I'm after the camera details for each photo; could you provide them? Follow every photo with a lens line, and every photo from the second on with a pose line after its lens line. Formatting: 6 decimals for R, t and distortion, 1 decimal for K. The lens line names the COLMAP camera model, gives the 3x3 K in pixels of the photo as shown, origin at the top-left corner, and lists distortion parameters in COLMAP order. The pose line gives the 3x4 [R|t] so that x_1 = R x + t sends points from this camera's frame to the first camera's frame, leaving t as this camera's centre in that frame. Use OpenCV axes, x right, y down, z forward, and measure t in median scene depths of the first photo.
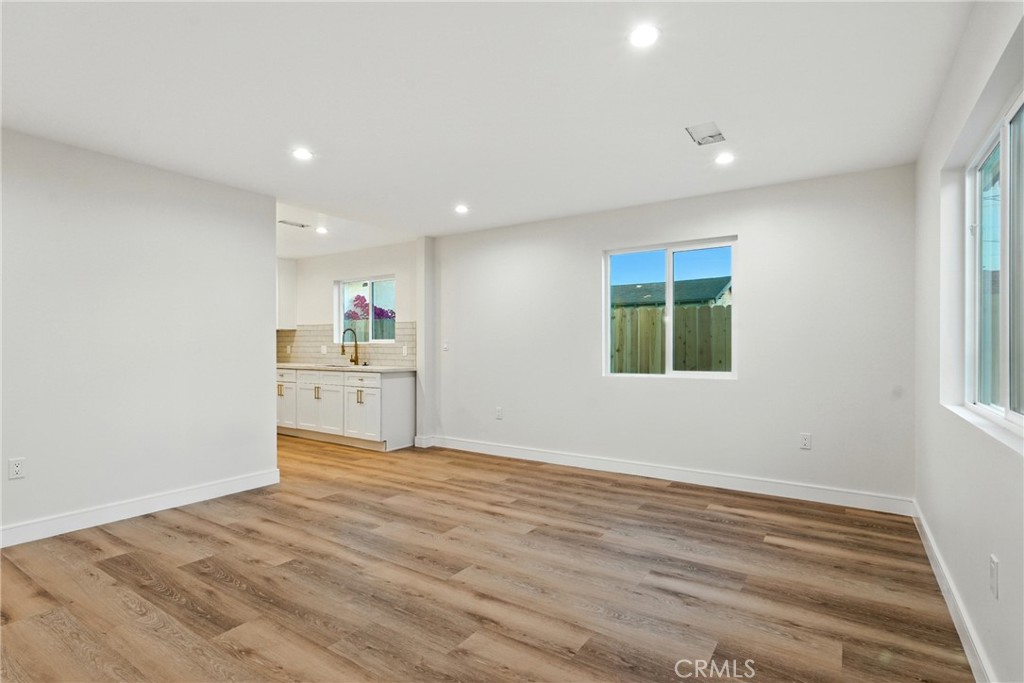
lens RADIAL K [[505.2, 0, 506.6], [0, 505.2, 343.6], [0, 0, 1]] dist [-0.009986, 0.000717]
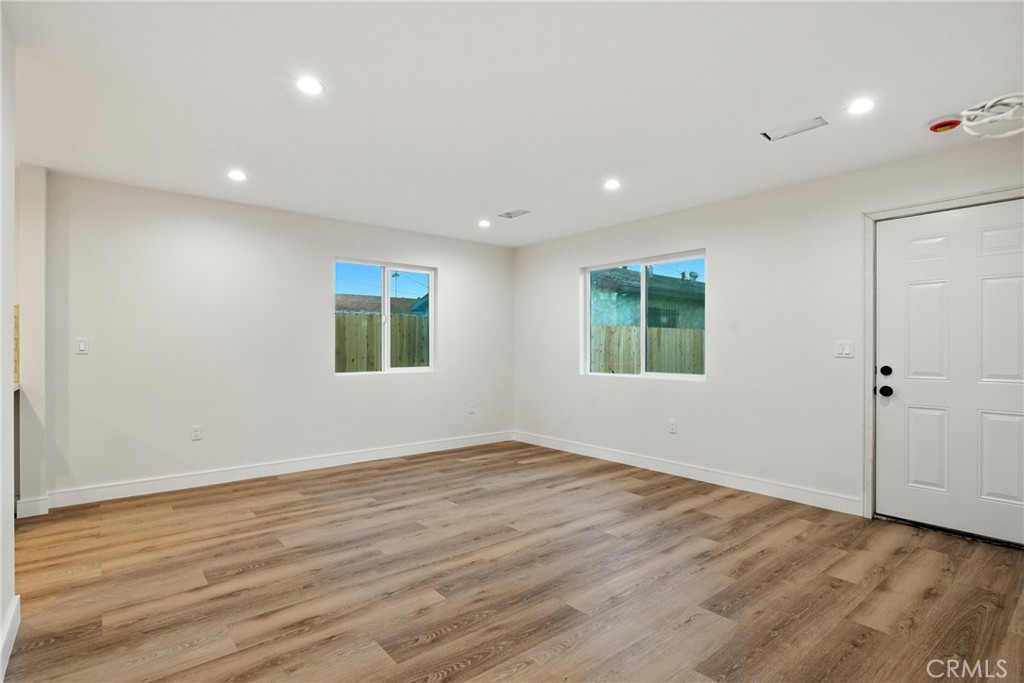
lens RADIAL K [[505.2, 0, 506.6], [0, 505.2, 343.6], [0, 0, 1]] dist [-0.009986, 0.000717]
pose [[0.290863, 0.006806, 0.956740, -1.060497], [-0.007253, 0.999962, -0.004908, 0.000504], [-0.956737, -0.005511, 0.290902, 0.537704]]
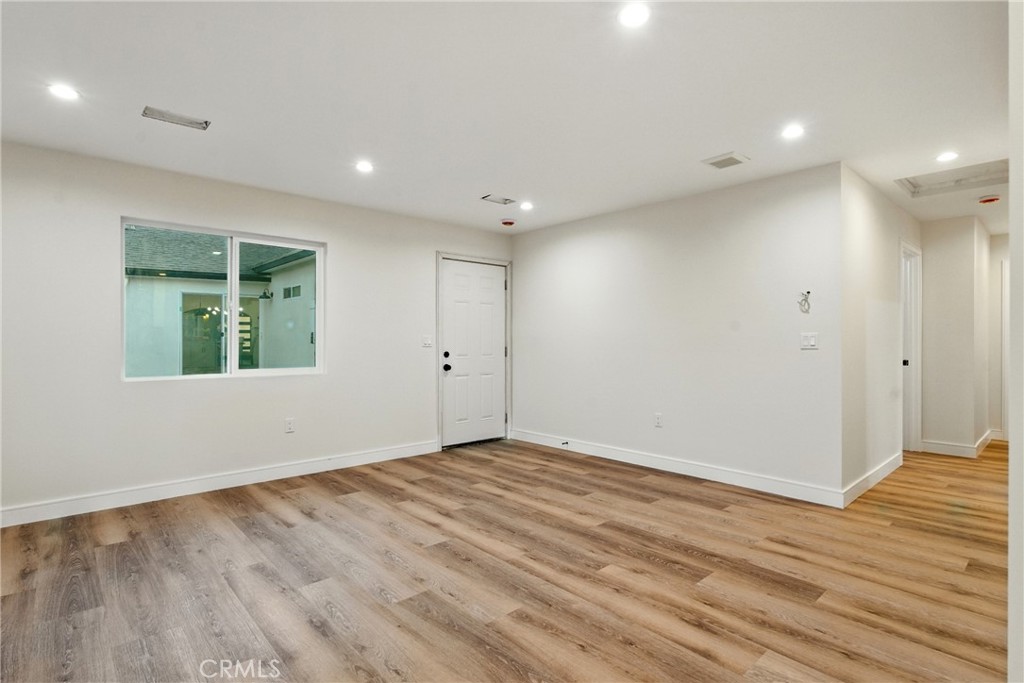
lens RADIAL K [[505.2, 0, 506.6], [0, 505.2, 343.6], [0, 0, 1]] dist [-0.009986, 0.000717]
pose [[-0.968077, -0.001803, 0.250648, -0.422770], [-0.001893, 0.999998, -0.000116, 0.008339], [-0.250647, -0.000587, -0.968078, 1.673071]]
